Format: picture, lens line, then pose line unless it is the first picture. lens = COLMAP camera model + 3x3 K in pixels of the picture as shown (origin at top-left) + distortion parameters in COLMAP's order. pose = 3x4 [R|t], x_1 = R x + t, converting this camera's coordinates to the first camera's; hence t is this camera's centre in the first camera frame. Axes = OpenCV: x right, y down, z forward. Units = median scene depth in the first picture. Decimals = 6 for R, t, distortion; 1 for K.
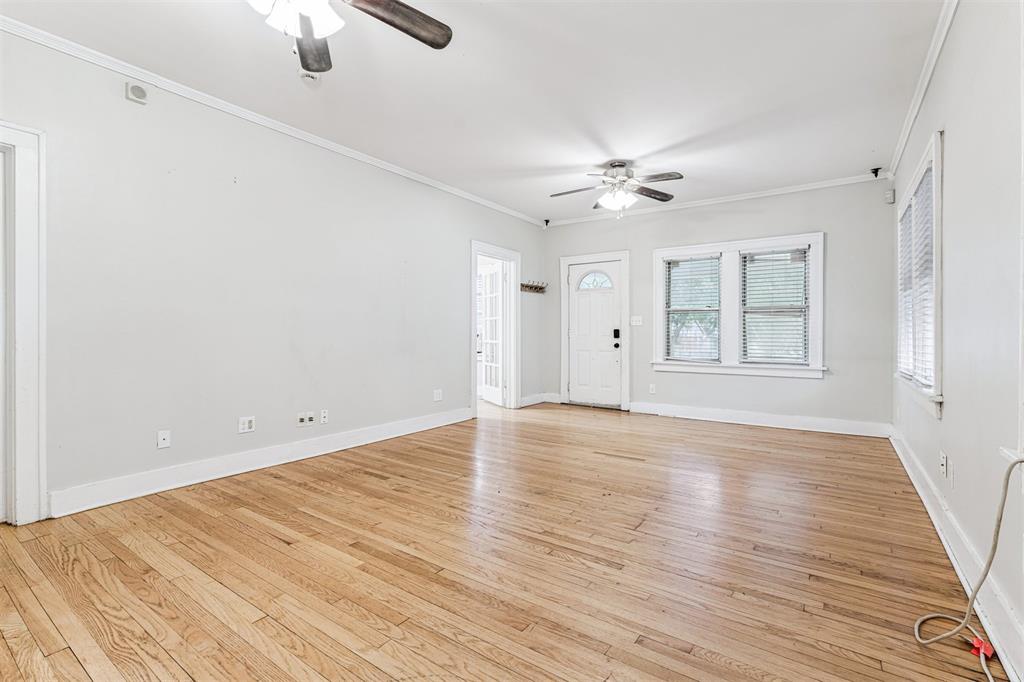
lens RADIAL K [[462.1, 0, 508.9], [0, 462.1, 336.4], [0, 0, 1]] dist [-0.001515, 0.000431]
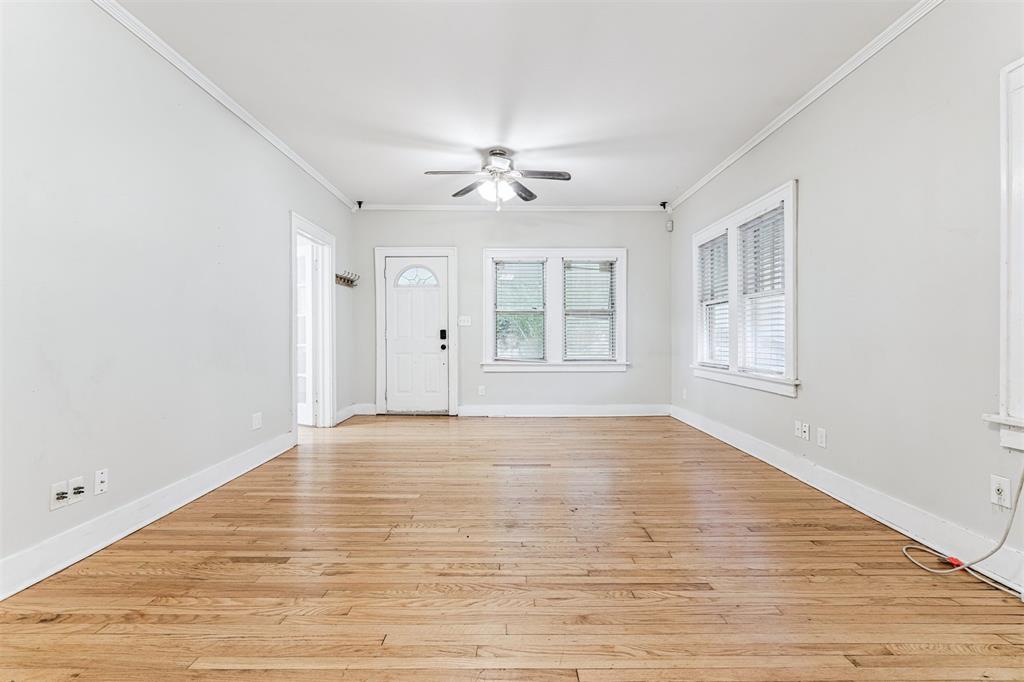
lens RADIAL K [[462.1, 0, 508.9], [0, 462.1, 336.4], [0, 0, 1]] dist [-0.001515, 0.000431]
pose [[0.817490, -0.005355, 0.575918, -0.263674], [0.007576, 0.999970, -0.001457, 0.000604], [-0.575893, 0.005554, 0.817506, 0.206886]]
